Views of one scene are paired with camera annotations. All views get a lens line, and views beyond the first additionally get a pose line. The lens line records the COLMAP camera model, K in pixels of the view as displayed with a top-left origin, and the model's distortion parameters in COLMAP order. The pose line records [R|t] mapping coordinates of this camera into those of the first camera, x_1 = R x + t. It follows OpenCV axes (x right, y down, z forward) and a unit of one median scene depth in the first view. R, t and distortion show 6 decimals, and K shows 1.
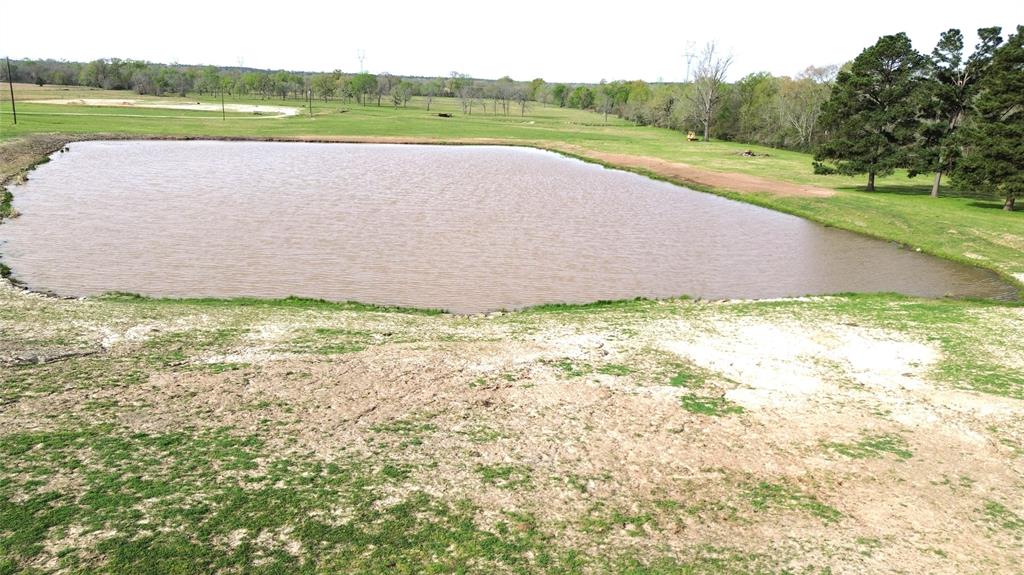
lens RADIAL K [[723.8, 0, 512.5], [0, 723.8, 285.7], [0, 0, 1]] dist [0.073177, -0.056986]
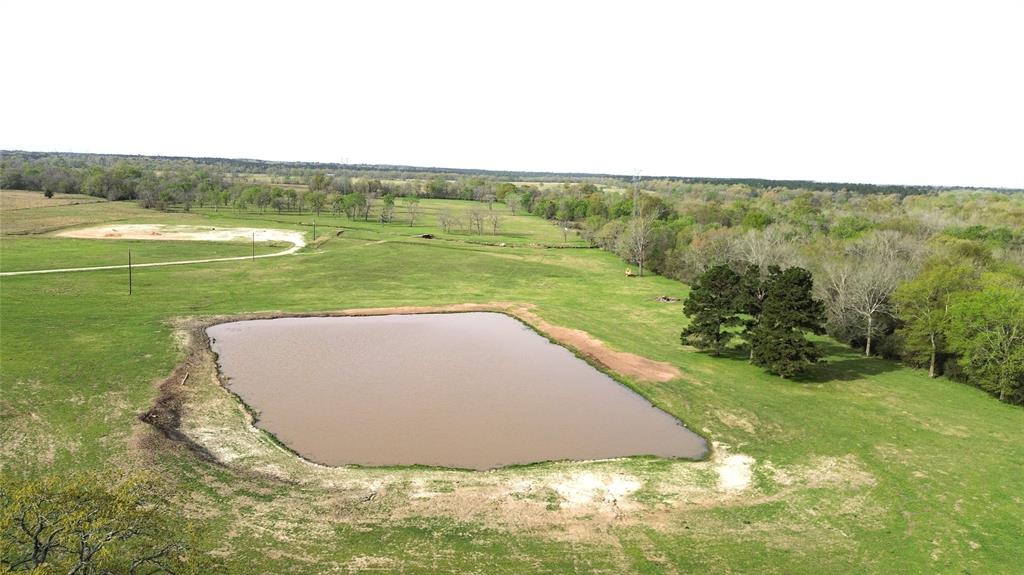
lens RADIAL K [[723.8, 0, 512.6], [0, 723.8, 296.4], [0, 0, 1]] dist [0.073177, -0.056986]
pose [[0.999130, -0.003780, 0.041531, -0.018609], [0.007629, 0.995647, -0.092896, -0.108693], [-0.040999, 0.093132, 0.994809, -0.537457]]
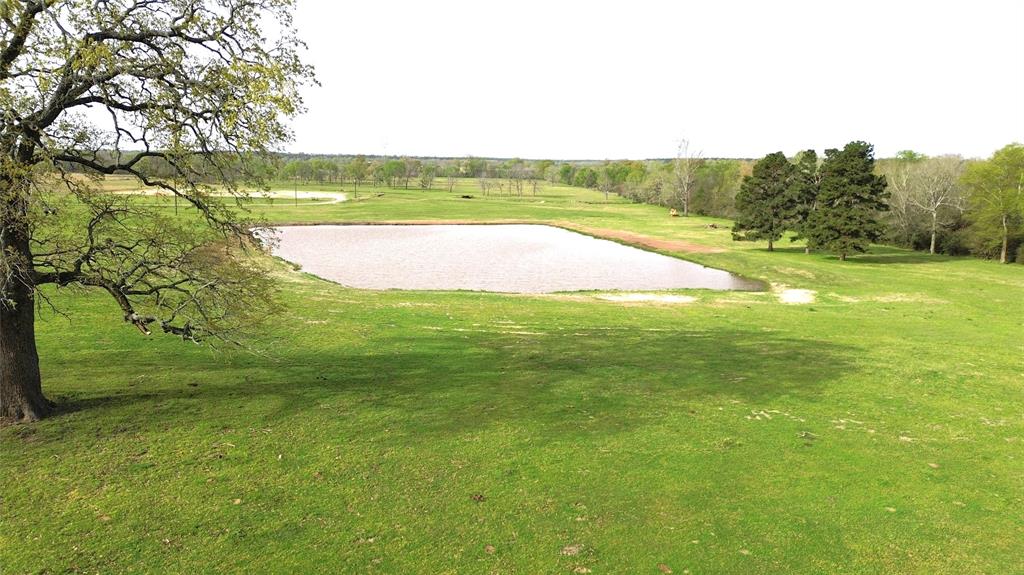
lens RADIAL K [[723.8, 0, 514.2], [0, 723.8, 295.1], [0, 0, 1]] dist [0.073177, -0.056986]
pose [[0.999806, -0.015749, -0.011848, -0.025342], [0.014665, 0.996135, -0.086597, 0.081558], [0.013166, 0.086406, 0.996173, -0.484837]]
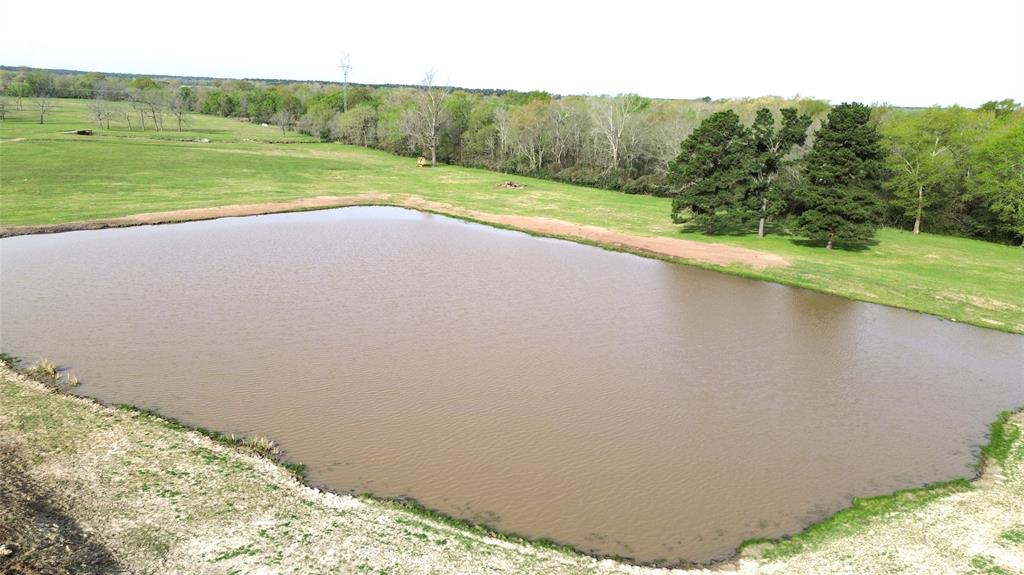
lens RADIAL K [[723.8, 0, 511.2], [0, 723.8, 294.6], [0, 0, 1]] dist [0.073177, -0.056986]
pose [[0.863010, -0.130176, 0.488126, -0.387497], [0.120586, 0.991382, 0.051190, -0.126004], [-0.490583, 0.014683, 0.871271, 0.099738]]
